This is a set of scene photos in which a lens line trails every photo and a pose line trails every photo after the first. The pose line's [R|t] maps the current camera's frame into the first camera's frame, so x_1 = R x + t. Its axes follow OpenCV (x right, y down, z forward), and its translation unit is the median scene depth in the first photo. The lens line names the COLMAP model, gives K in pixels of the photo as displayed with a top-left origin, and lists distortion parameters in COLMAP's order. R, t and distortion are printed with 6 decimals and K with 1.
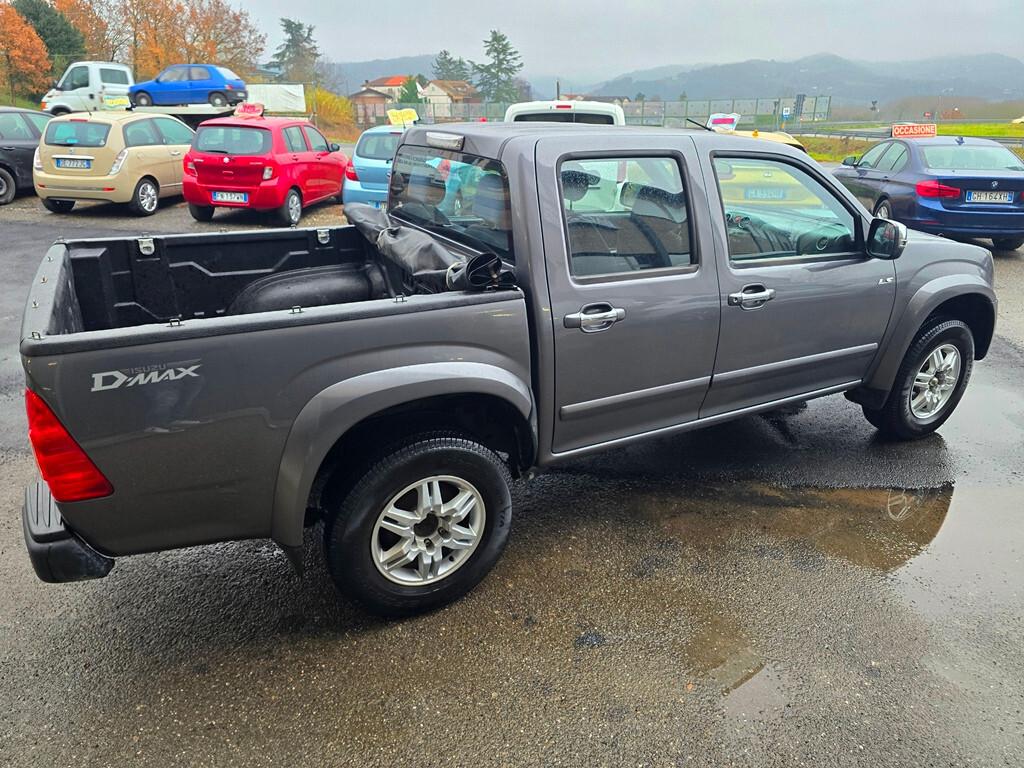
lens RADIAL K [[696.1, 0, 521.5], [0, 696.1, 385.6], [0, 0, 1]] dist [0.051333, -0.039739]
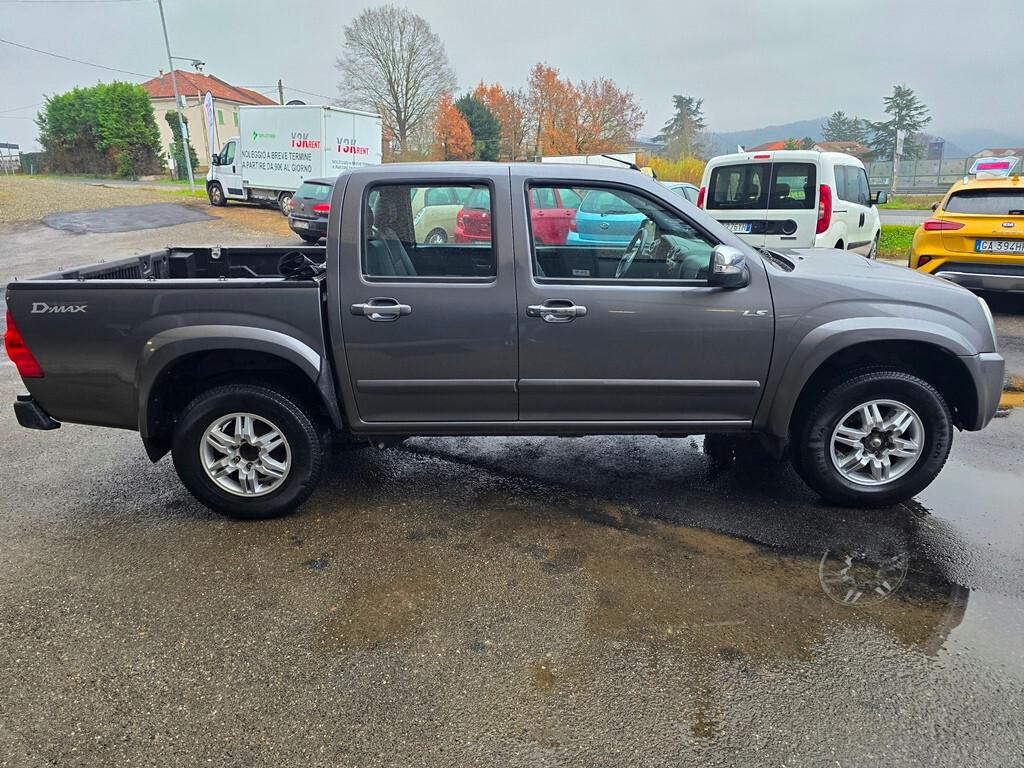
lens RADIAL K [[696.1, 0, 510.5], [0, 696.1, 388.0], [0, 0, 1]] dist [0.051333, -0.039739]
pose [[0.860849, 0.120246, -0.494450, 0.245661], [-0.160782, 0.986175, -0.040096, 0.013516], [0.482793, 0.114015, 0.868281, 0.015160]]
